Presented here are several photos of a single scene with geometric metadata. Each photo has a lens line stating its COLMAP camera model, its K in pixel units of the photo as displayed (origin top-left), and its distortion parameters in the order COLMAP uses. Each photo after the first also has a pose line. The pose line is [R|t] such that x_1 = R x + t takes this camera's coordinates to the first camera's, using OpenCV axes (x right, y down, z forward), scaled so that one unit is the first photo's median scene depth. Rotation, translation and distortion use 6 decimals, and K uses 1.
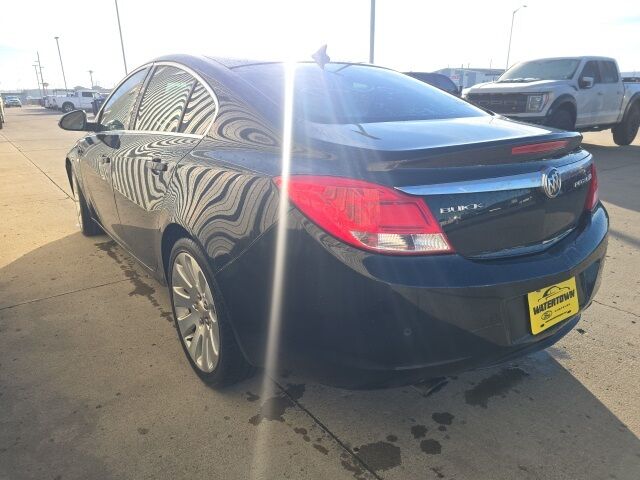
lens RADIAL K [[431.8, 0, 316.4], [0, 431.8, 241.1], [0, 0, 1]] dist [0.048534, 0.001585]
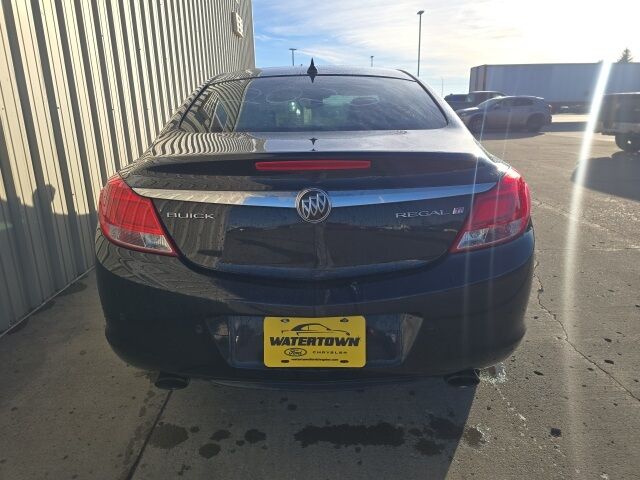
lens RADIAL K [[431.8, 0, 316.9], [0, 431.8, 236.7], [0, 0, 1]] dist [0.048534, 0.001585]
pose [[0.818976, 0.161970, -0.550495, 0.940336], [-0.179339, 0.983528, 0.022575, -0.083561], [0.545084, 0.080237, 0.834533, 0.249380]]
